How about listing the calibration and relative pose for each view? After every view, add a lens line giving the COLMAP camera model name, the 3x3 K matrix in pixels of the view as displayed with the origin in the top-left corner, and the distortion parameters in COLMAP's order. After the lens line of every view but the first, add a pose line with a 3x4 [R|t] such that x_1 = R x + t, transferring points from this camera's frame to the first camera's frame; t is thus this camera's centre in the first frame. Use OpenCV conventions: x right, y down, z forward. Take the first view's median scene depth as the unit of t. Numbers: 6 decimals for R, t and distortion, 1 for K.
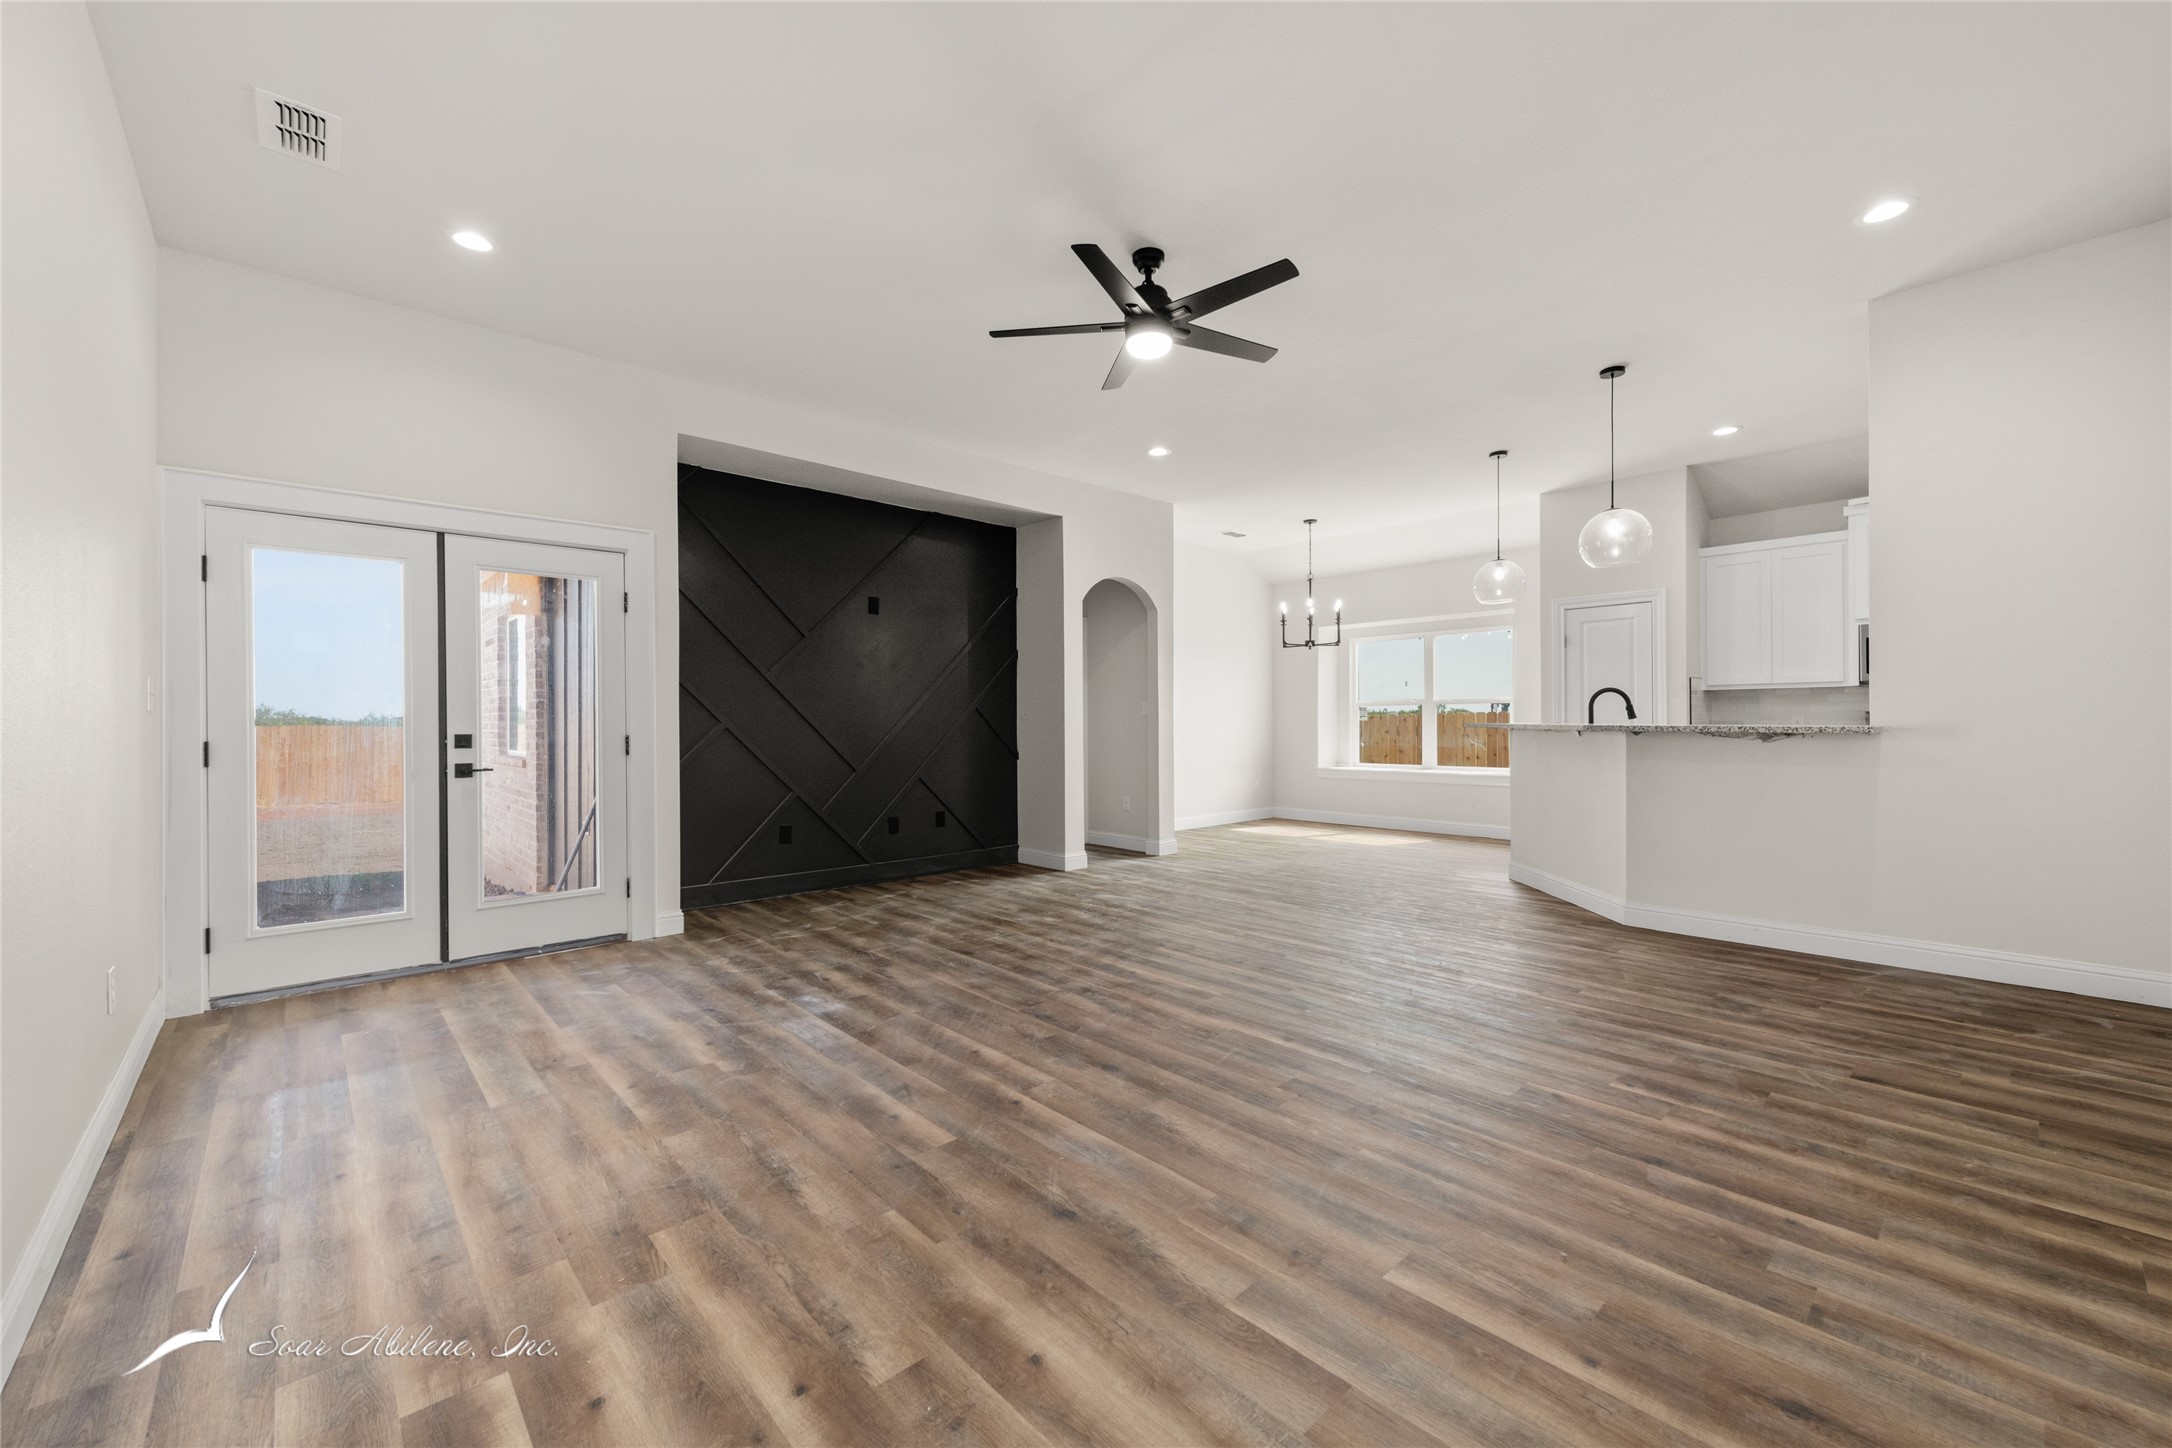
lens RADIAL K [[855.1, 0, 1087.5], [0, 855.1, 723.2], [0, 0, 1]] dist [0.016097, -0.004078]
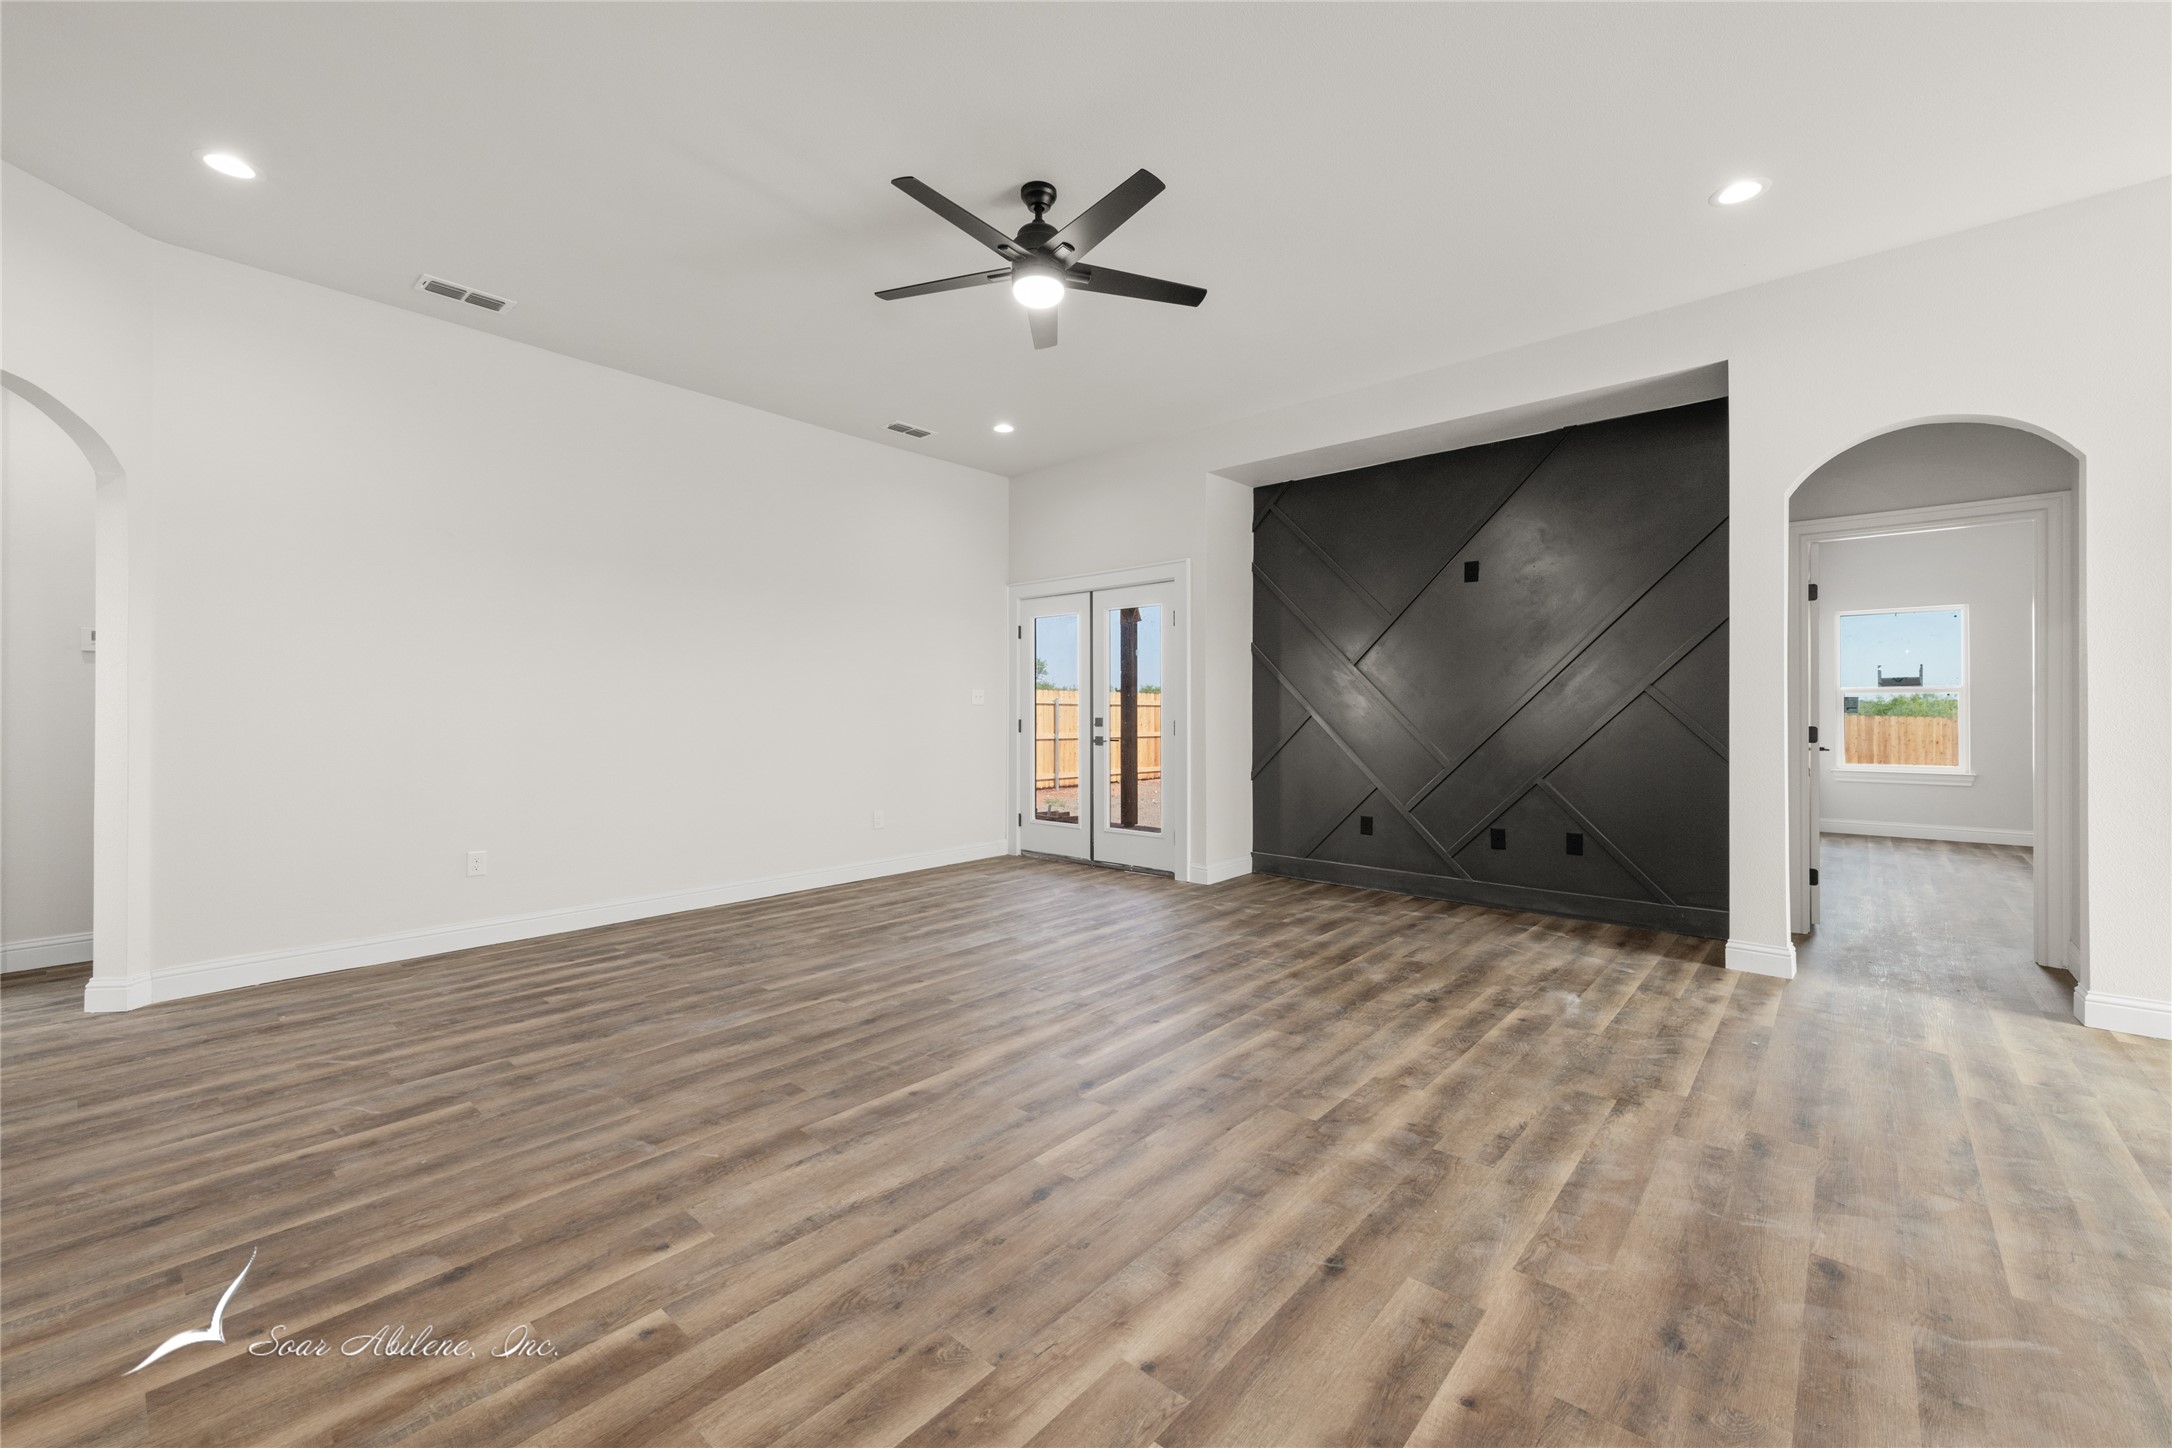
lens RADIAL K [[866.0, 0, 1097.0], [0, 866.0, 702.9], [0, 0, 1]] dist [0.009038, -0.001352]
pose [[0.114394, -0.002817, -0.993431, 0.940410], [-0.002758, 0.999991, -0.003153, -0.009626], [0.993432, 0.003101, 0.114385, 0.922343]]
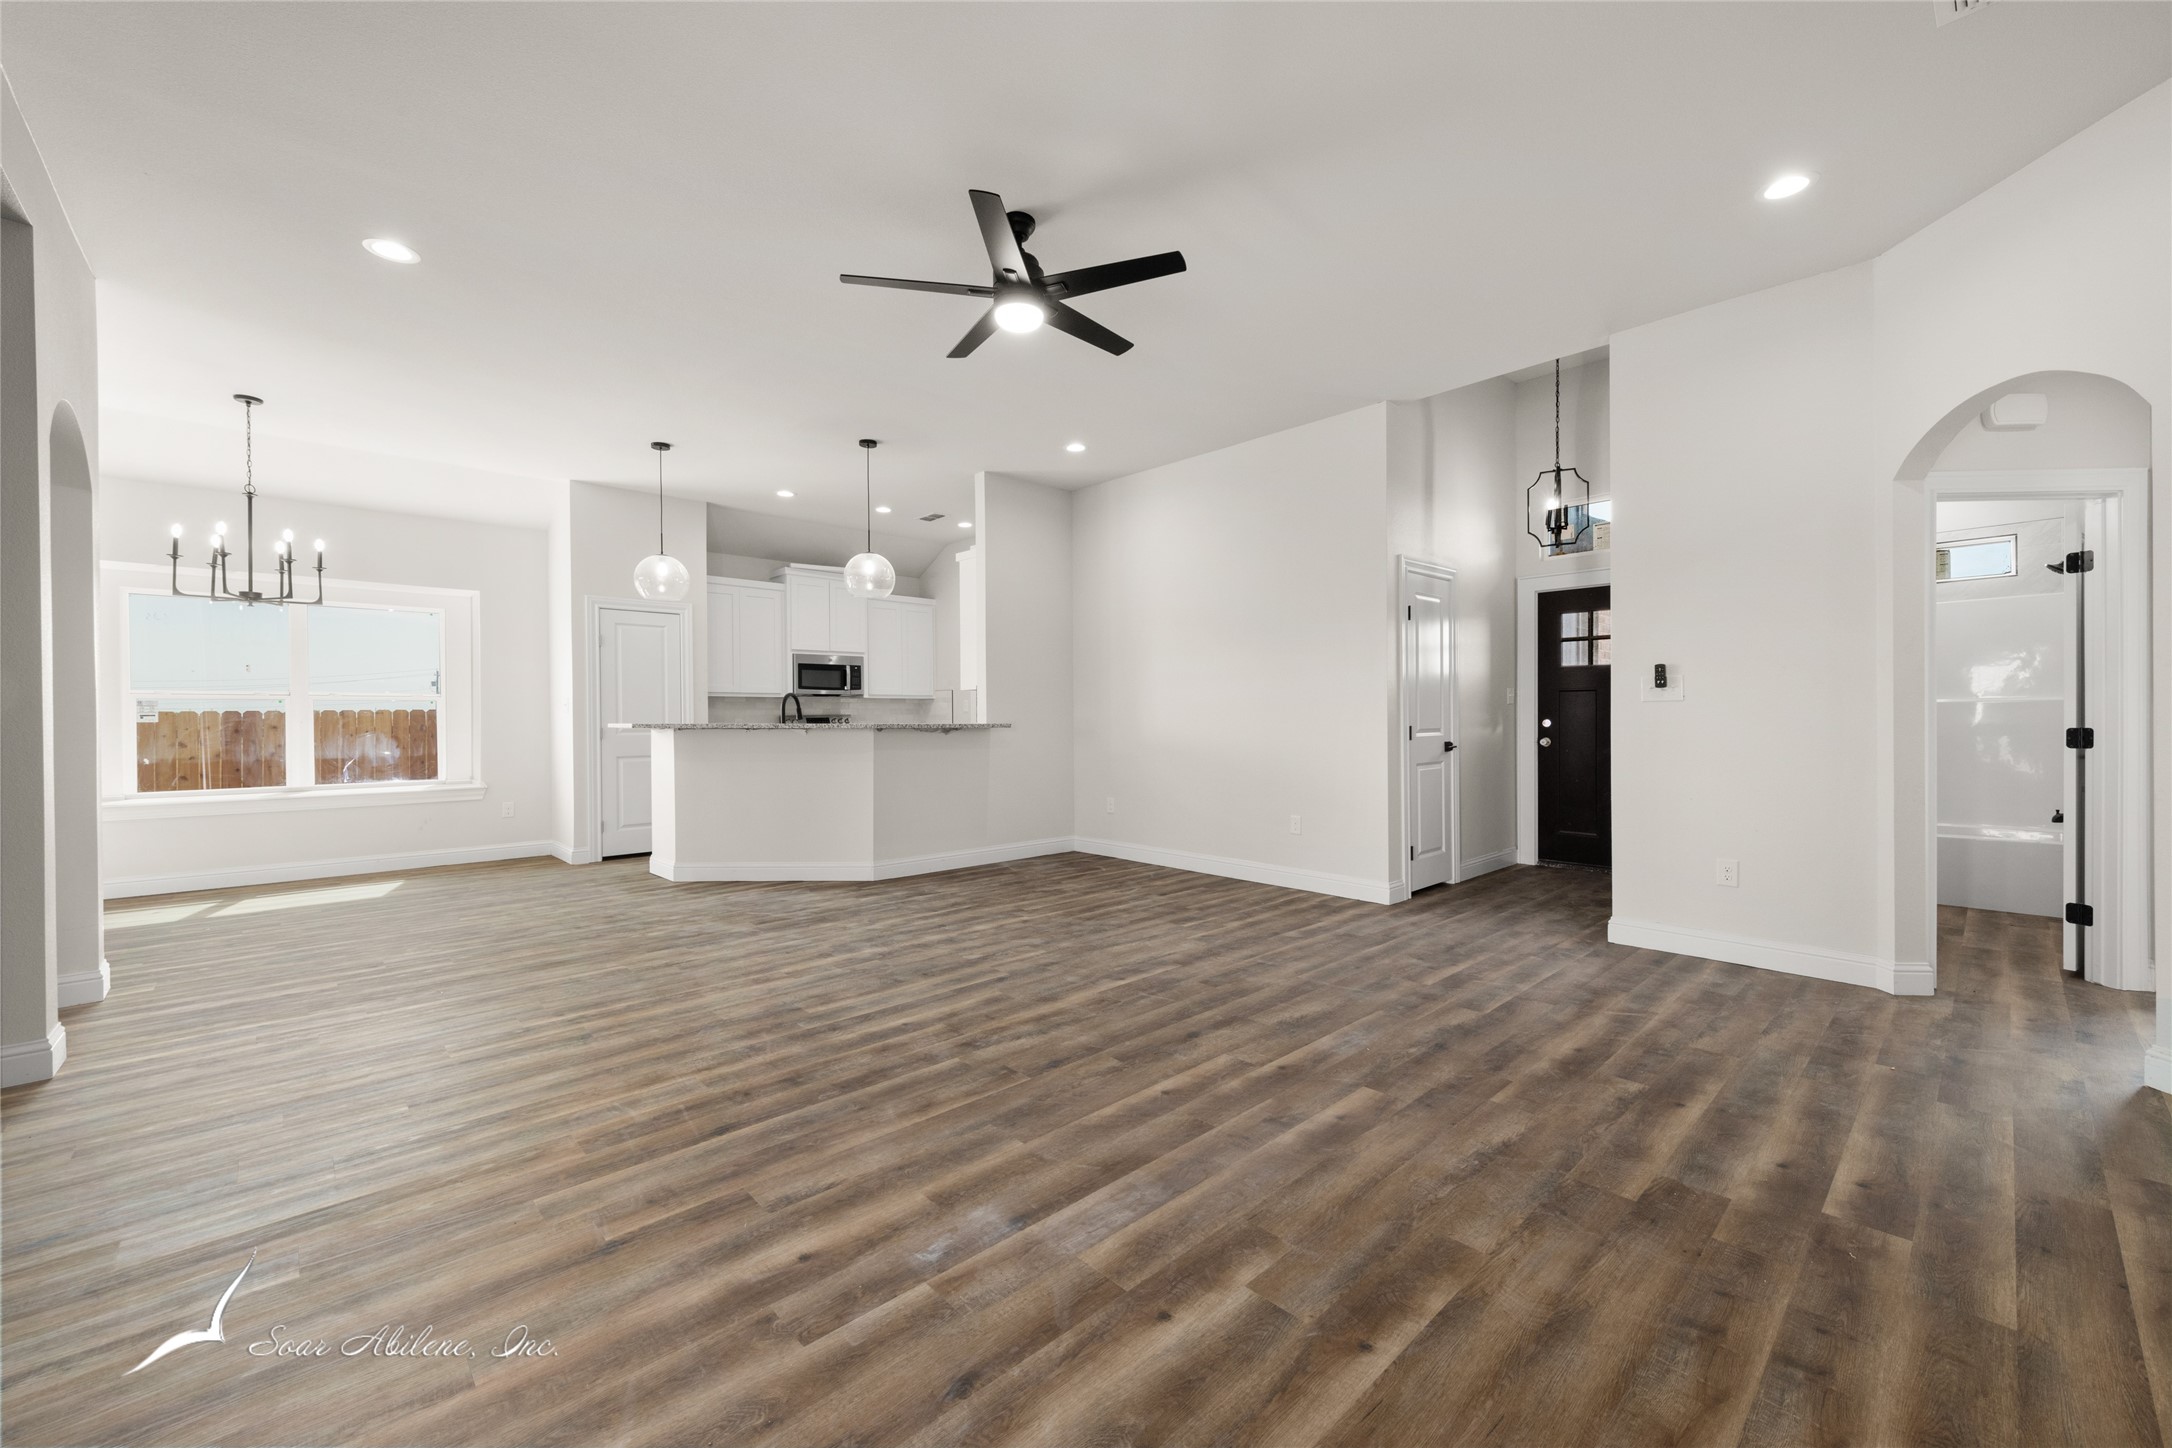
lens RADIAL K [[855.1, 0, 1087.5], [0, 855.1, 723.2], [0, 0, 1]] dist [0.016097, -0.004078]
pose [[-0.012664, -0.001076, 0.999919, -0.837882], [0.008359, 0.999964, 0.001182, 0.003446], [-0.999885, 0.008373, -0.012654, 0.905904]]
